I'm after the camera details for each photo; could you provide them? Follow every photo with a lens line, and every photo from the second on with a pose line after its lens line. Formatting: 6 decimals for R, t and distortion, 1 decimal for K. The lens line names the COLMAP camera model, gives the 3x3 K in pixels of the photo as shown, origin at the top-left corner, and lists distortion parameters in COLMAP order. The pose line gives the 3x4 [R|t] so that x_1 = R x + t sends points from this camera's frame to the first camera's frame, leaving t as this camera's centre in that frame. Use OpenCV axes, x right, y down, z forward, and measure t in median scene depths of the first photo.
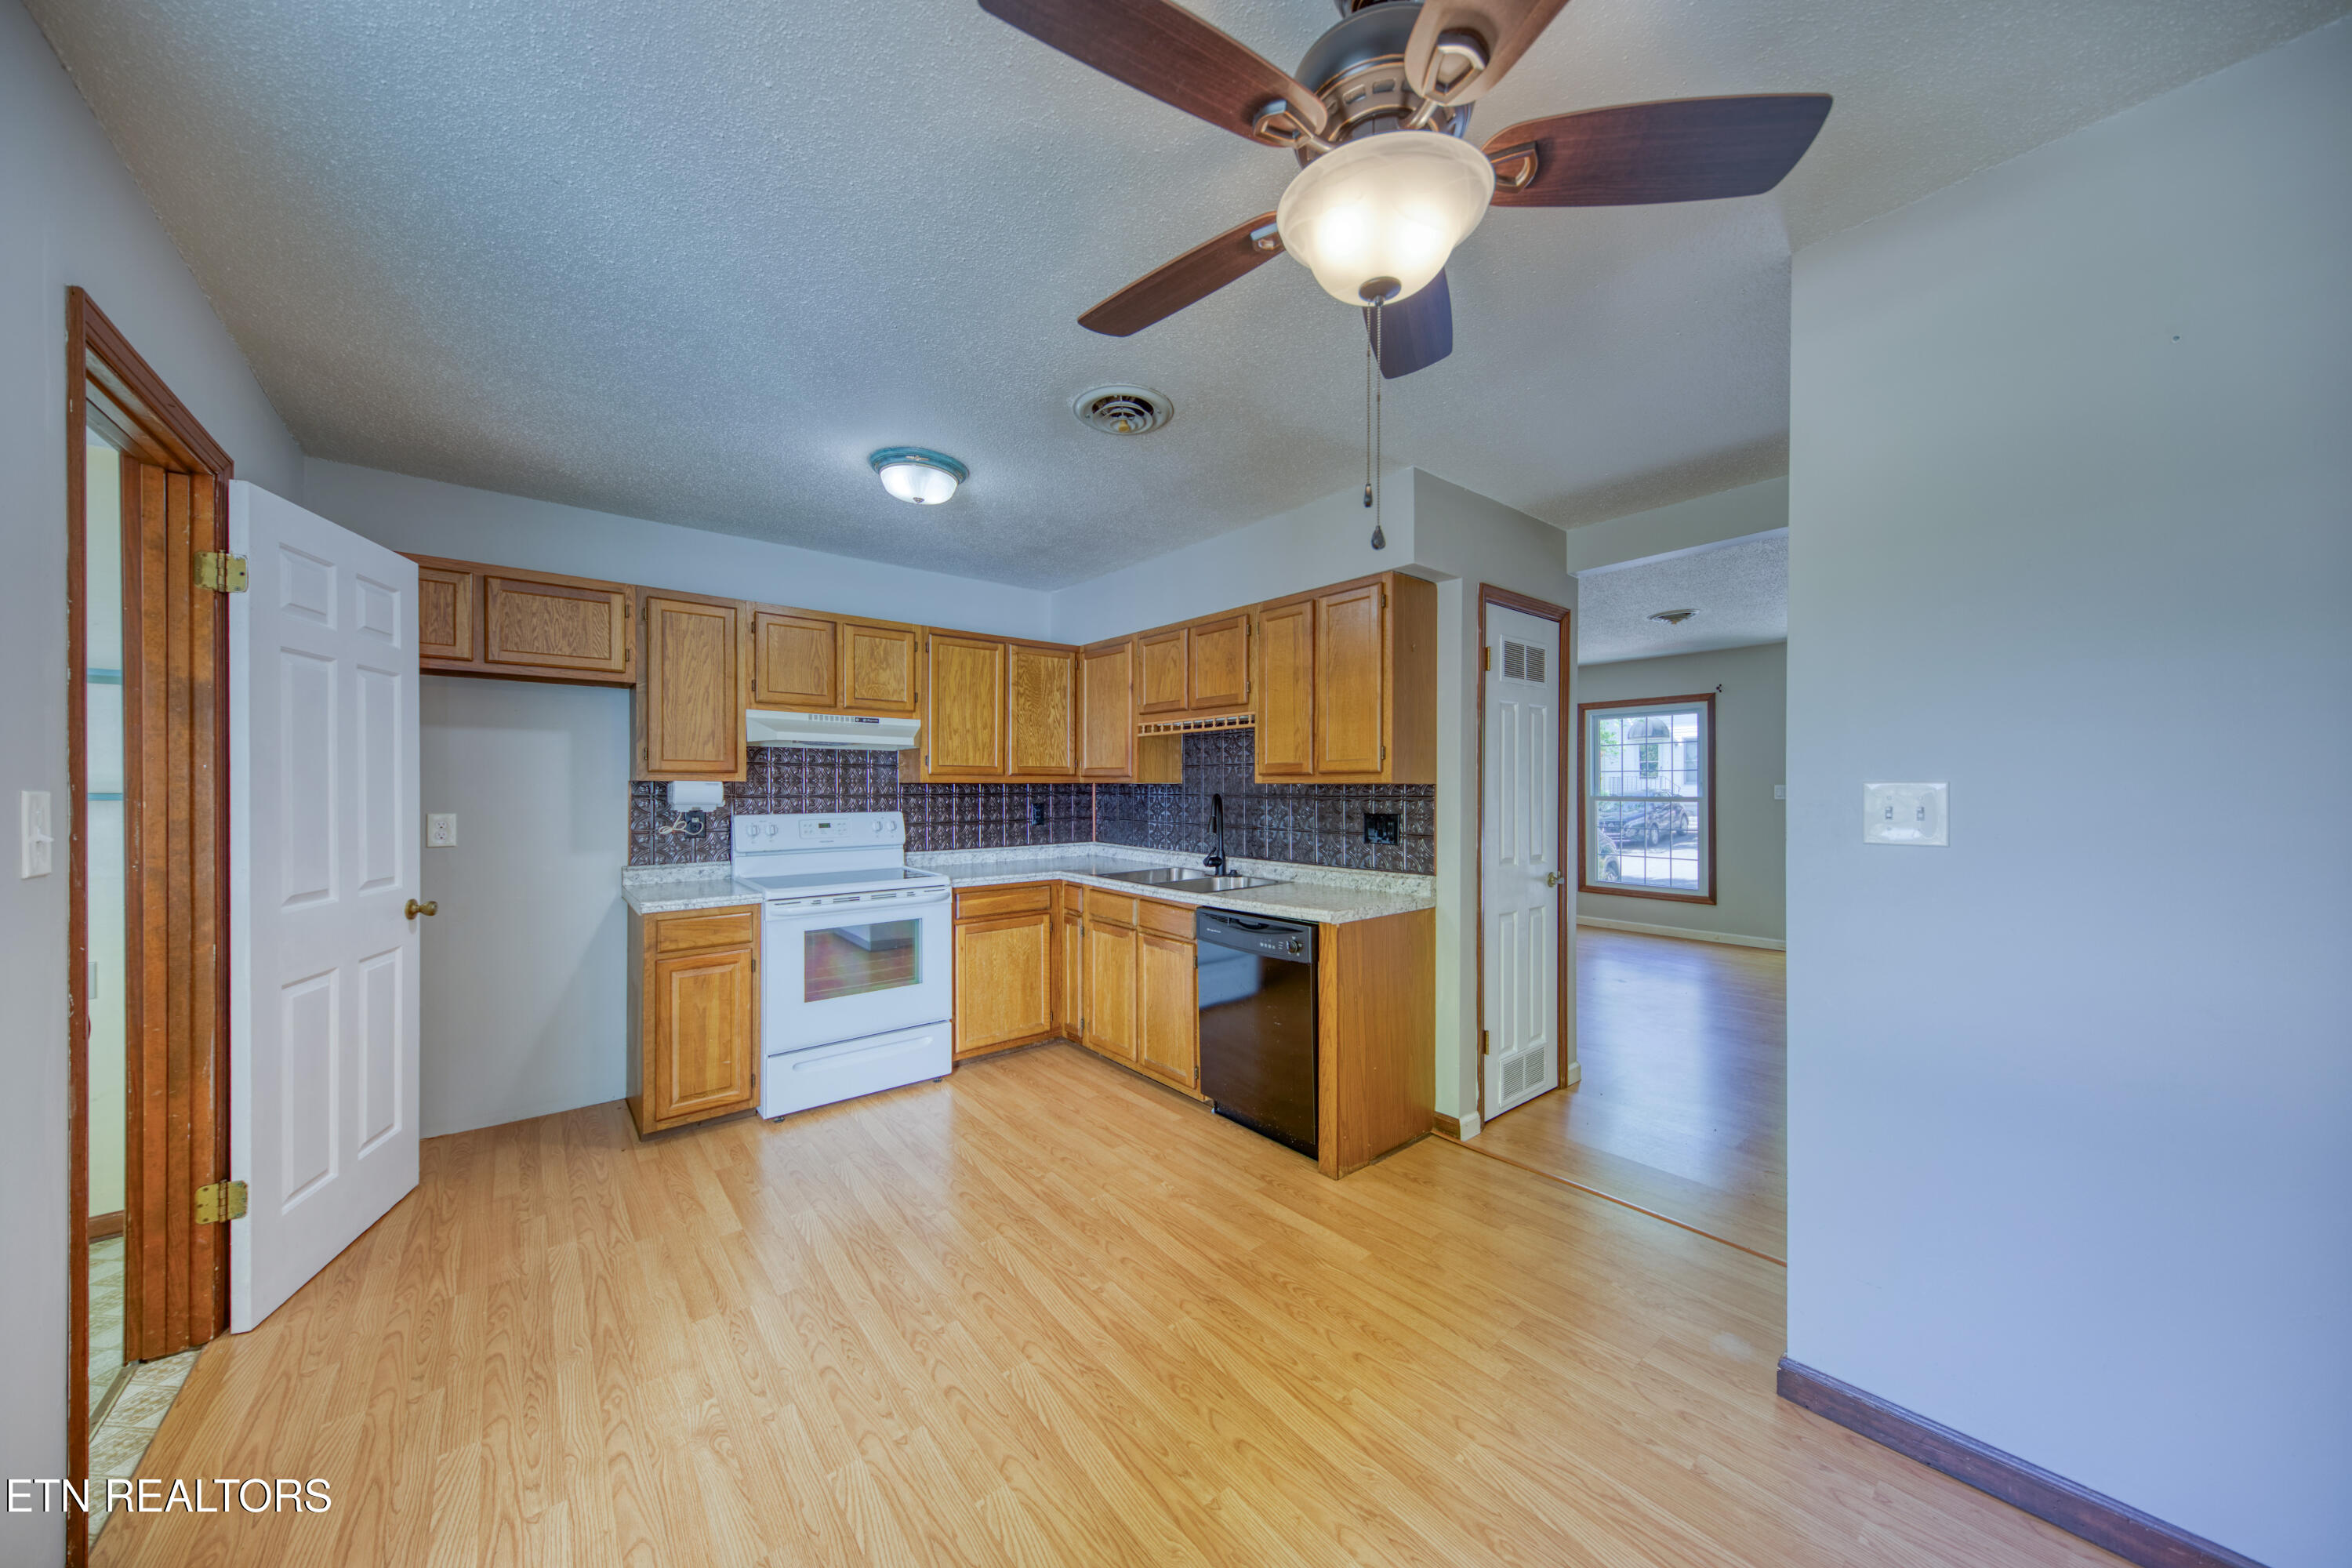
lens RADIAL K [[806.9, 0, 1176.0], [0, 806.9, 784.0], [0, 0, 1]] dist [0.013188, -0.000075]
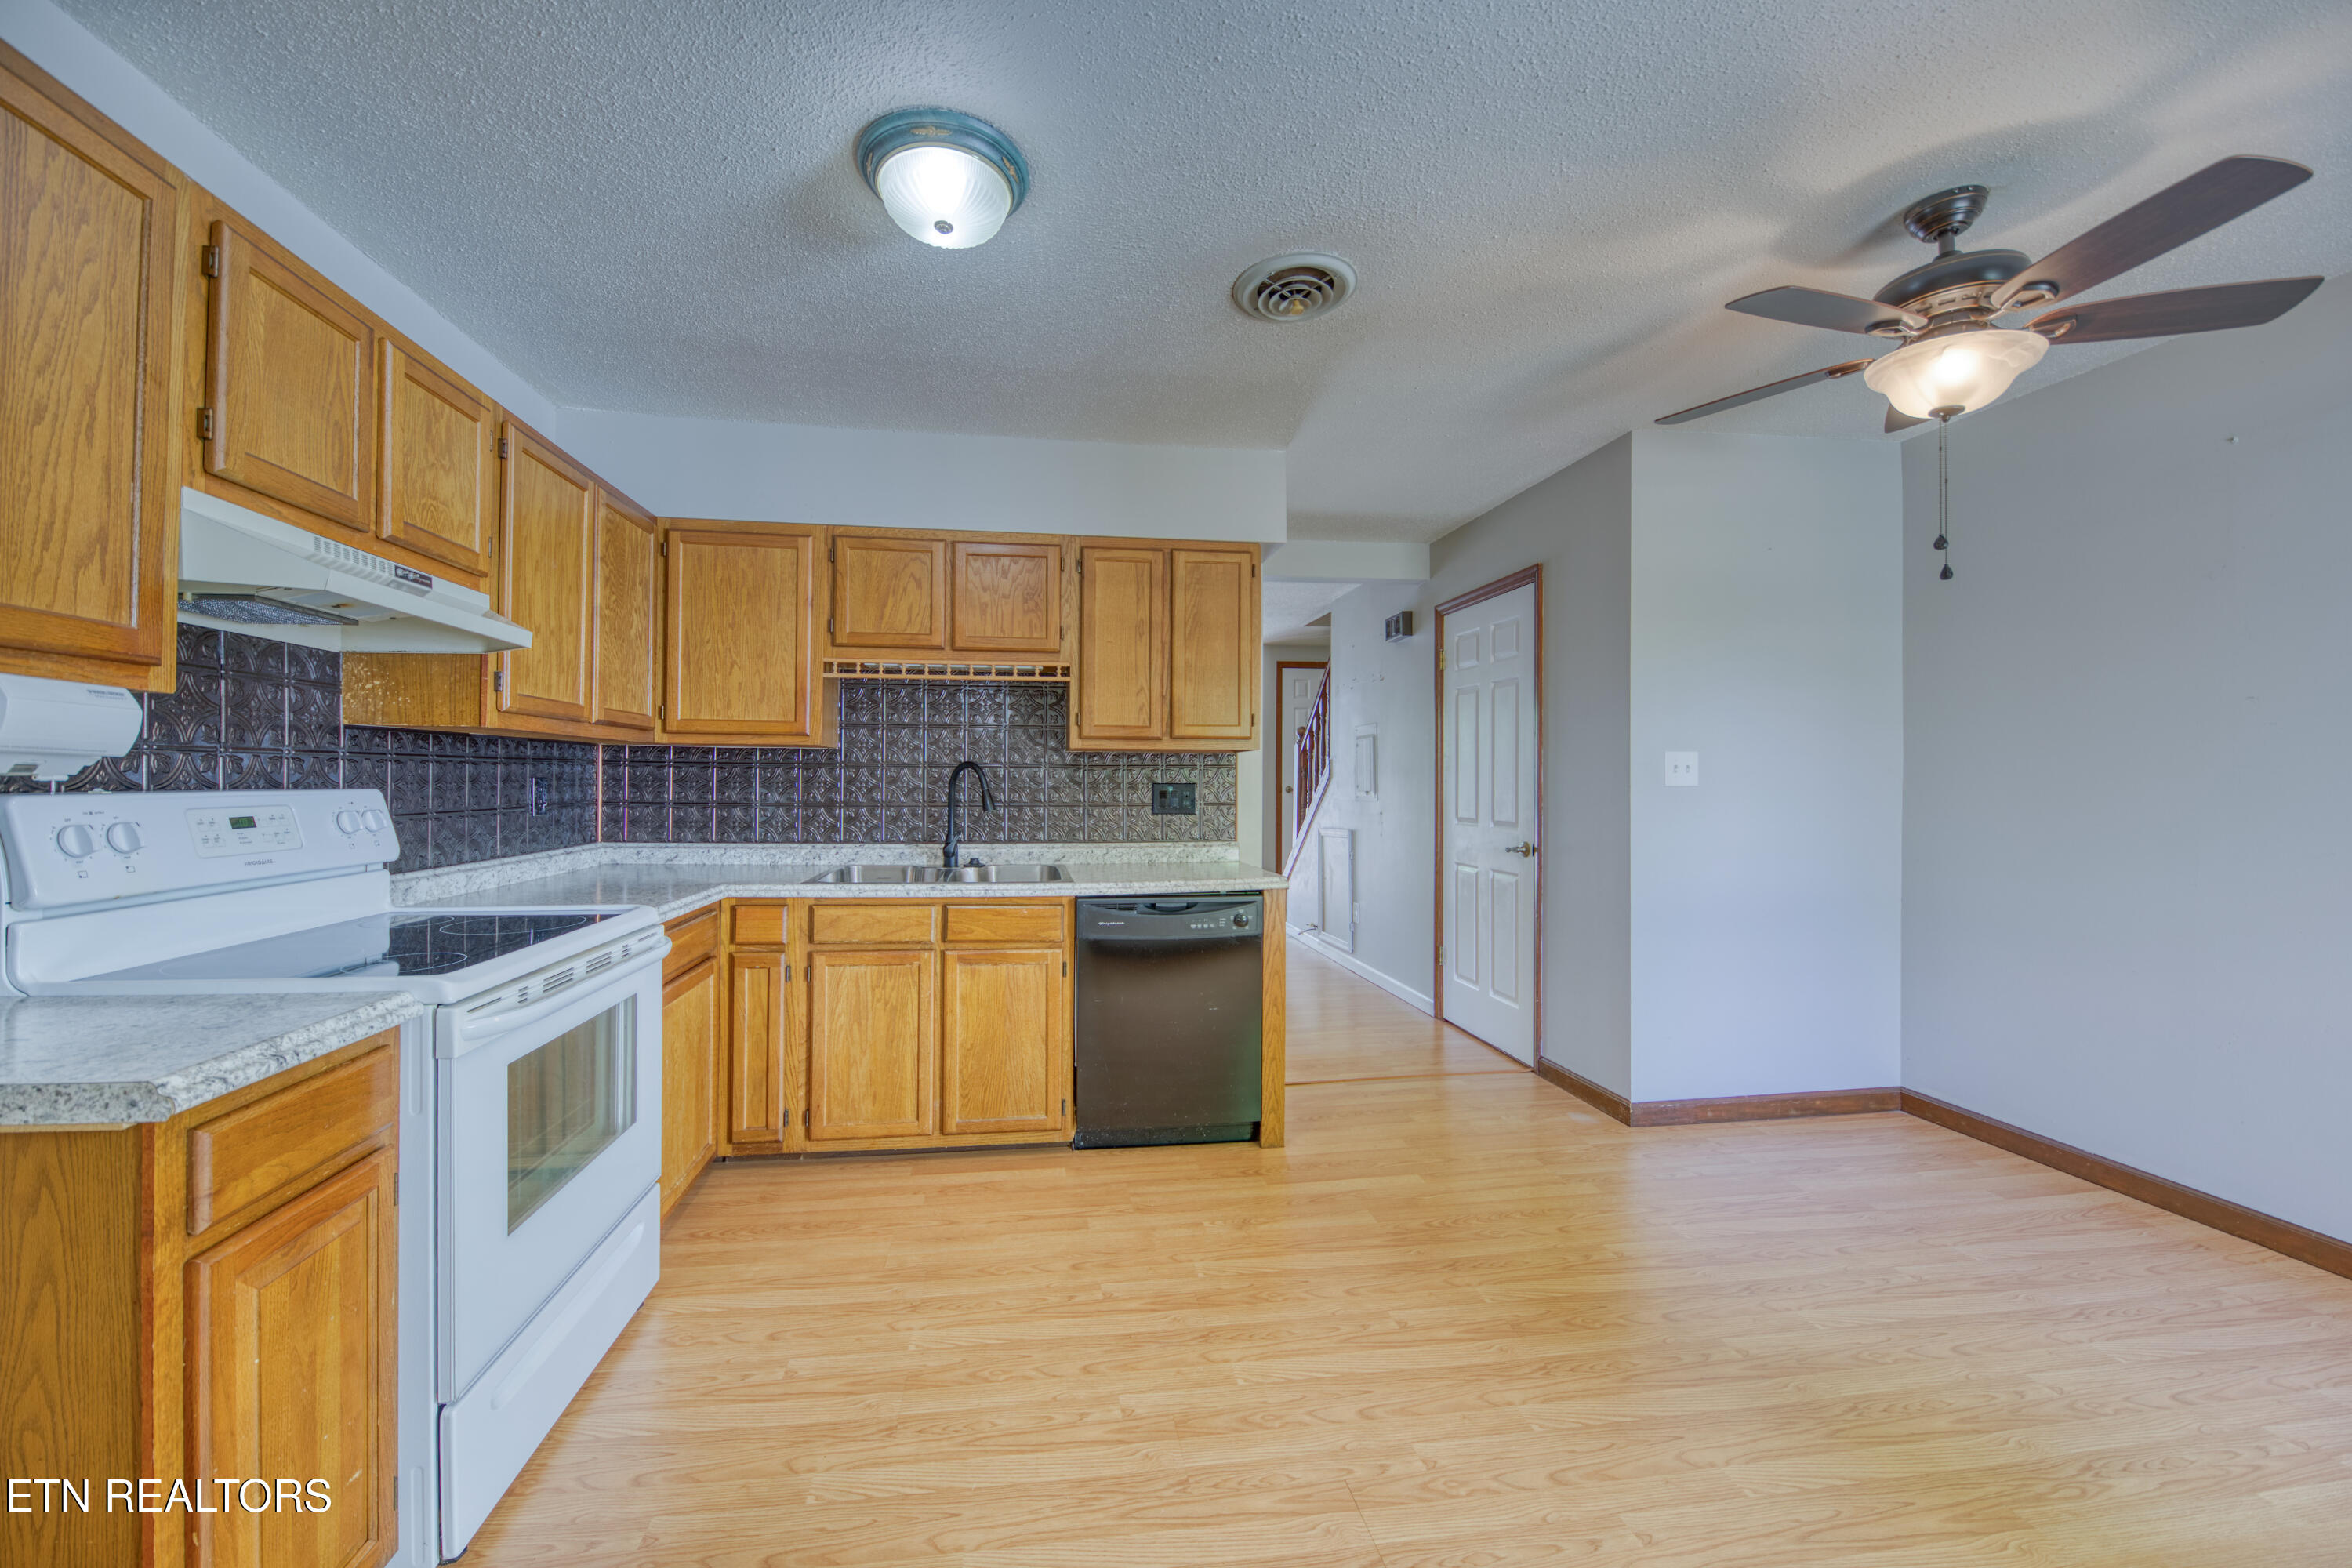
lens RADIAL K [[853.9, 0, 1169.6], [0, 853.9, 769.1], [0, 0, 1]] dist [0.000172, -0.000135]
pose [[0.530783, 0.011753, 0.847426, -0.622198], [-0.007841, 0.999929, -0.008957, 0.029019], [-0.847471, -0.001891, 0.530838, 0.454342]]
